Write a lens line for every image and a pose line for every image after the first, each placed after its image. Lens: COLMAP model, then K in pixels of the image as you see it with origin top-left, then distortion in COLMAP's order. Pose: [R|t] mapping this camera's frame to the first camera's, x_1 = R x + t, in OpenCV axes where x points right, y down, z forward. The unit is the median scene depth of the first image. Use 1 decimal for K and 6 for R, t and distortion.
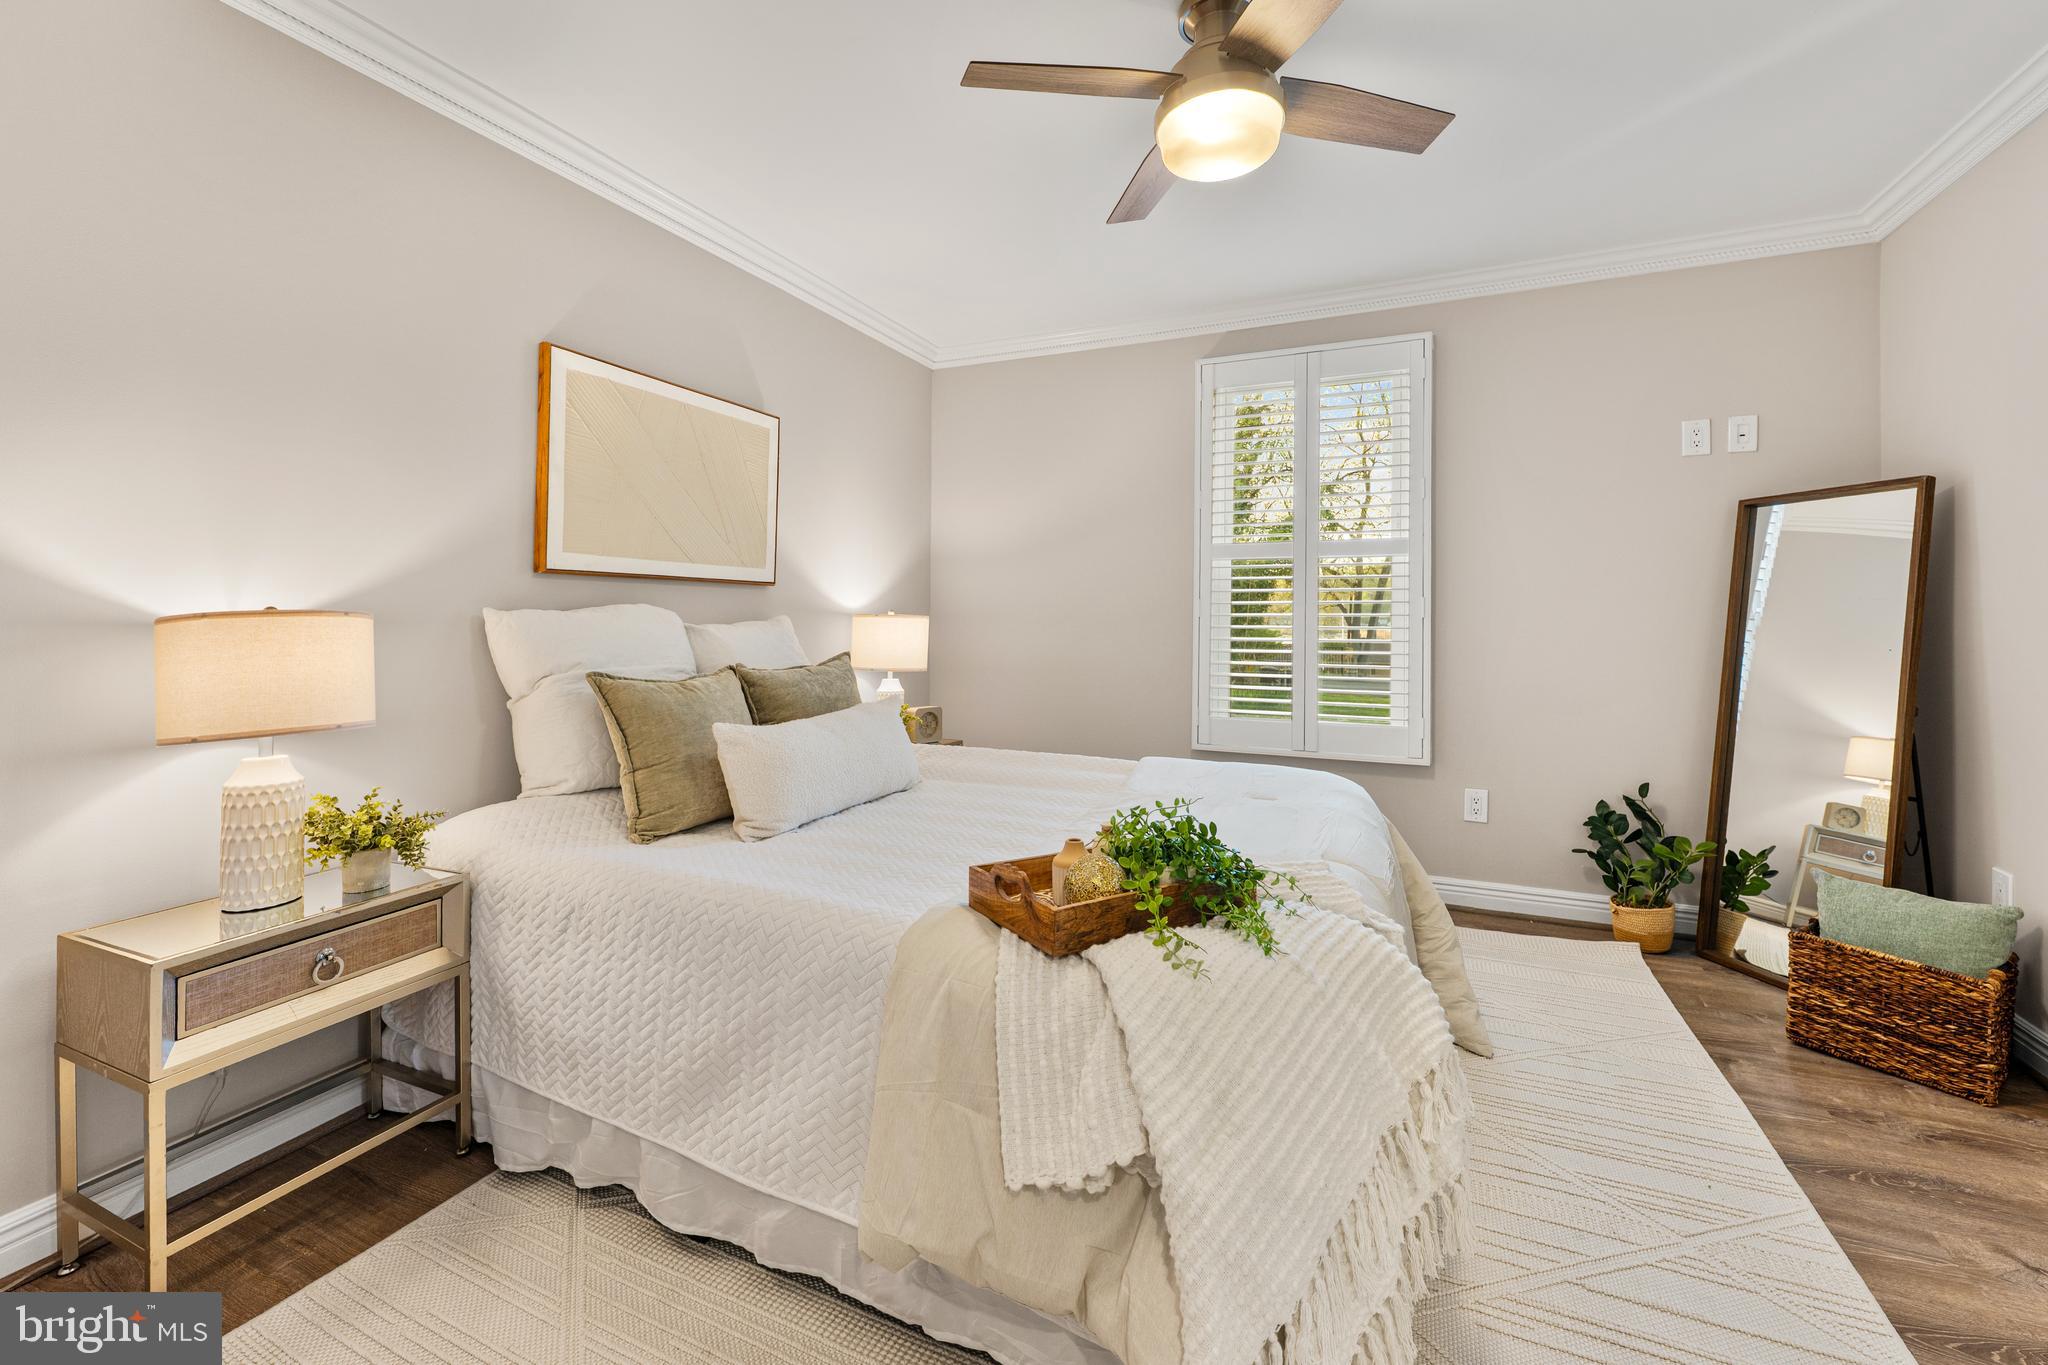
lens RADIAL K [[836.9, 0, 1010.7], [0, 836.9, 597.1], [0, 0, 1]] dist [0.002316, 0.001465]
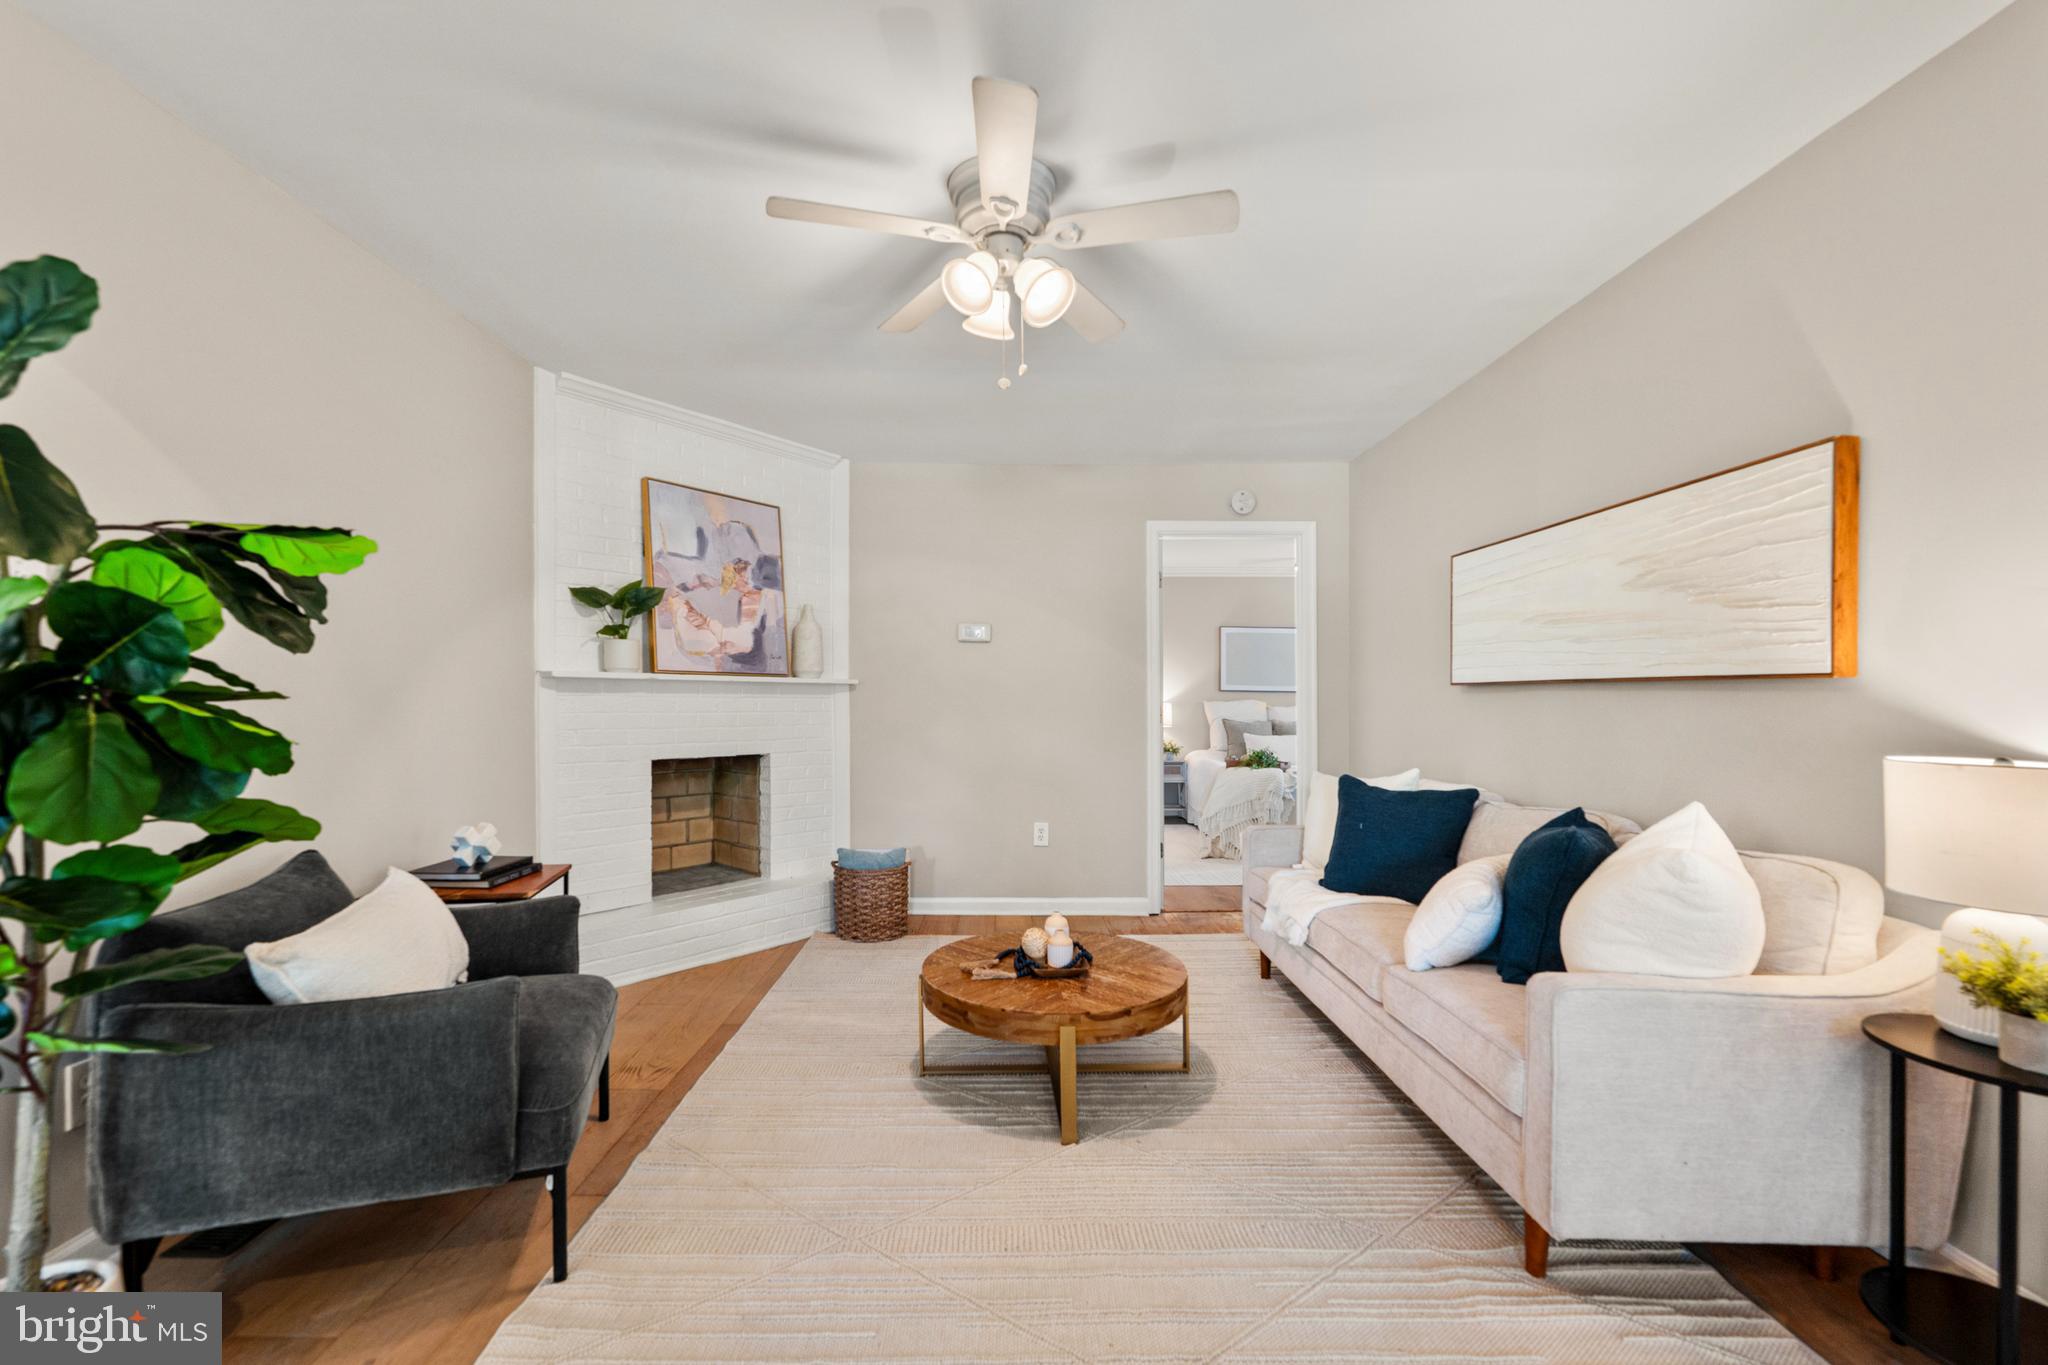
lens RADIAL K [[836.9, 0, 1000.8], [0, 836.9, 697.9], [0, 0, 1]] dist [0.002316, 0.001465]
pose [[0.406487, -0.003521, -0.913650, 2.543072], [0.017665, 0.999836, 0.004006, -0.034006], [0.913486, -0.017768, 0.406483, -1.441304]]
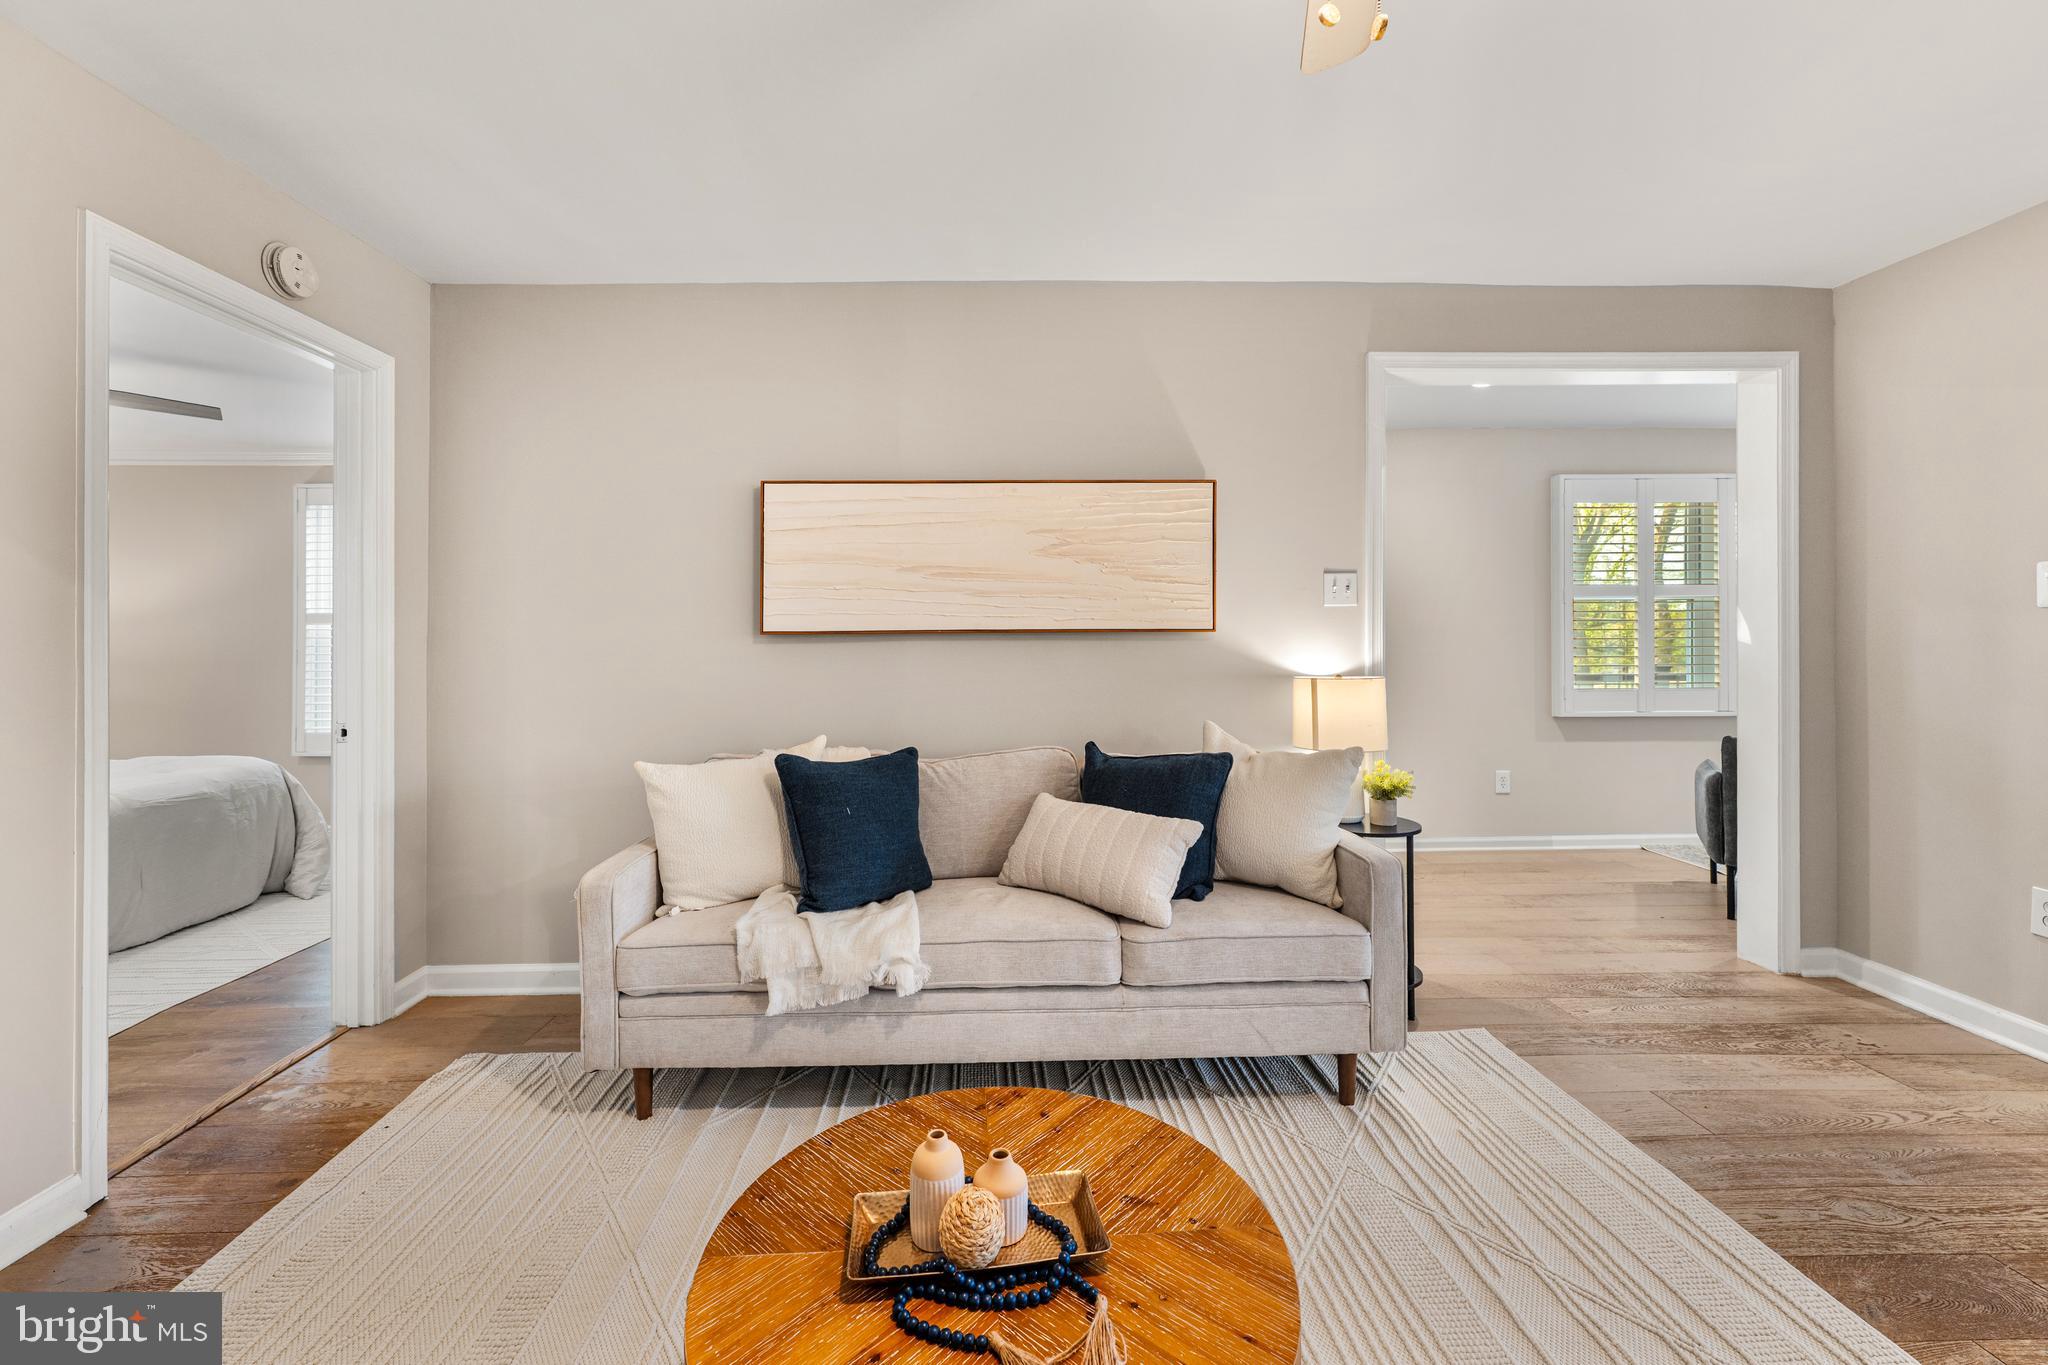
lens RADIAL K [[836.9, 0, 996.0], [0, 836.9, 638.1], [0, 0, 1]] dist [0.002316, 0.001465]
pose [[0.901366, -0.009907, 0.432944, 1.158756], [0.005063, 0.999911, 0.012341, -0.045417], [-0.433028, -0.008932, 0.901336, -1.375930]]
